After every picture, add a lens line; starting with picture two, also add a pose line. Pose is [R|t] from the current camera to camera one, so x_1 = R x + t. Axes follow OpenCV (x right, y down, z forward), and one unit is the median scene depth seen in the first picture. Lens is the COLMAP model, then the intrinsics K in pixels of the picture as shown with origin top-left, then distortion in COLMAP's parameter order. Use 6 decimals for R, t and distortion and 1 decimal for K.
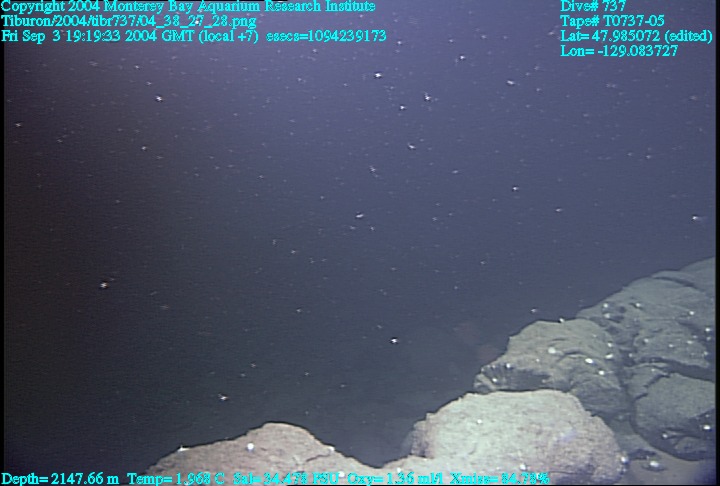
lens RADIAL K [[488.6, 0, 378.5], [0, 488.6, 242.5], [0, 0, 1]] dist [-0.112730, 0.135489]
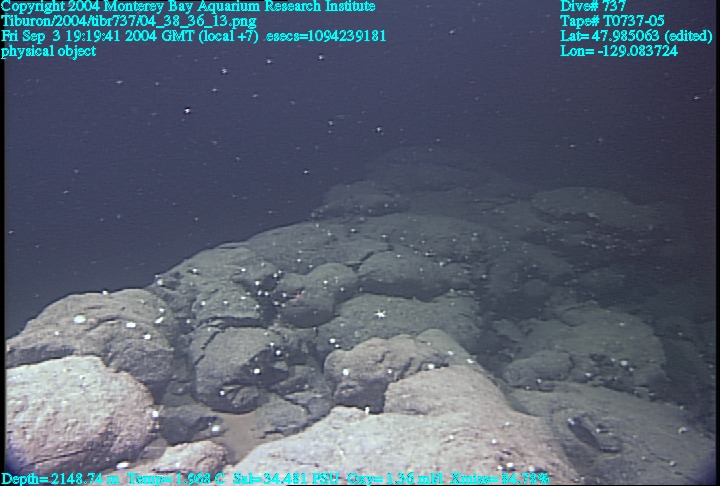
lens RADIAL K [[467.7, 0, 357.0], [0, 467.7, 234.5], [0, 0, 1]] dist [-0.096887, 0.110920]
pose [[0.726841, -0.024097, 0.686383, 0.179443], [0.096615, 0.993034, -0.067447, 0.180803], [-0.679977, 0.115338, 0.724106, 0.135606]]
